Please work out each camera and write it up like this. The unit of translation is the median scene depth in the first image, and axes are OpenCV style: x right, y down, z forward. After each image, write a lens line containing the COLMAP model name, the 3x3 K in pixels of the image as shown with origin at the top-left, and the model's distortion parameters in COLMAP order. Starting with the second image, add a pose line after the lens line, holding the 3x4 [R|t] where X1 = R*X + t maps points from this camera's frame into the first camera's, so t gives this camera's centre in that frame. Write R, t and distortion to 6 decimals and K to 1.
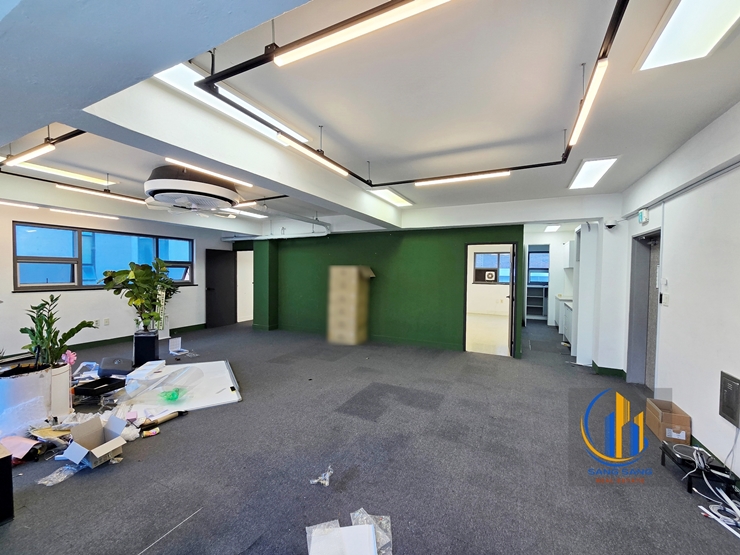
lens RADIAL K [[305.9, 0, 371.7], [0, 305.9, 278.6], [0, 0, 1]] dist [-0.002778, -0.000078]
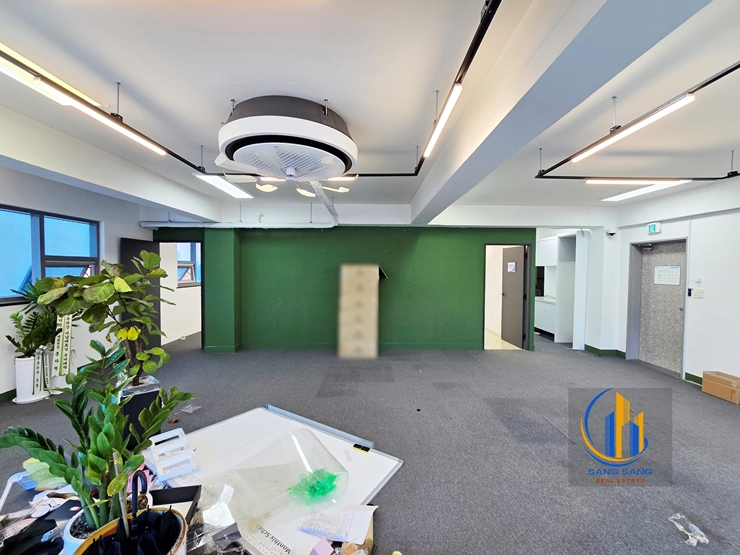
lens RADIAL K [[310.7, 0, 372.7], [0, 310.7, 277.0], [0, 0, 1]] dist [-0.004526, -0.000380]
pose [[0.895615, -0.015613, 0.444555, -0.439969], [0.013020, 0.999876, 0.008885, -0.016067], [-0.444639, -0.002170, 0.895707, 0.220127]]
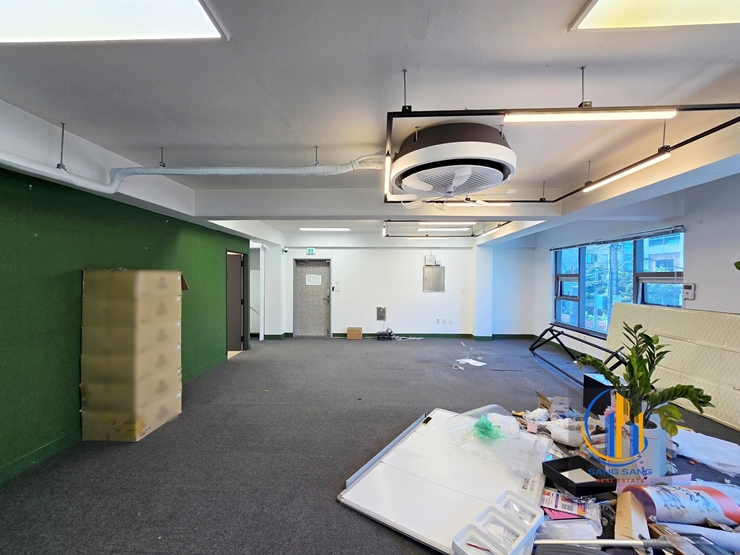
lens RADIAL K [[305.9, 0, 371.7], [0, 305.9, 278.6], [0, 0, 1]] dist [-0.002778, -0.000078]
pose [[-0.415040, -0.016110, 0.909661, -0.696763], [0.013315, 0.999629, 0.023778, -0.035606], [-0.909706, 0.021981, -0.414671, 0.891820]]
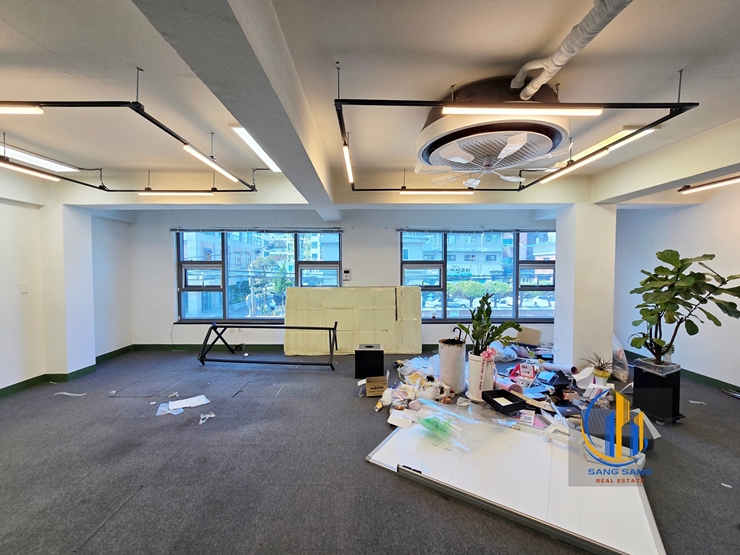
lens RADIAL K [[305.9, 0, 371.7], [0, 305.9, 278.6], [0, 0, 1]] dist [-0.002778, -0.000078]
pose [[-0.889822, 0.004203, -0.456289, -0.067360], [-0.024294, 0.998103, 0.056570, -0.029056], [0.455662, 0.061422, -0.888031, 0.884778]]
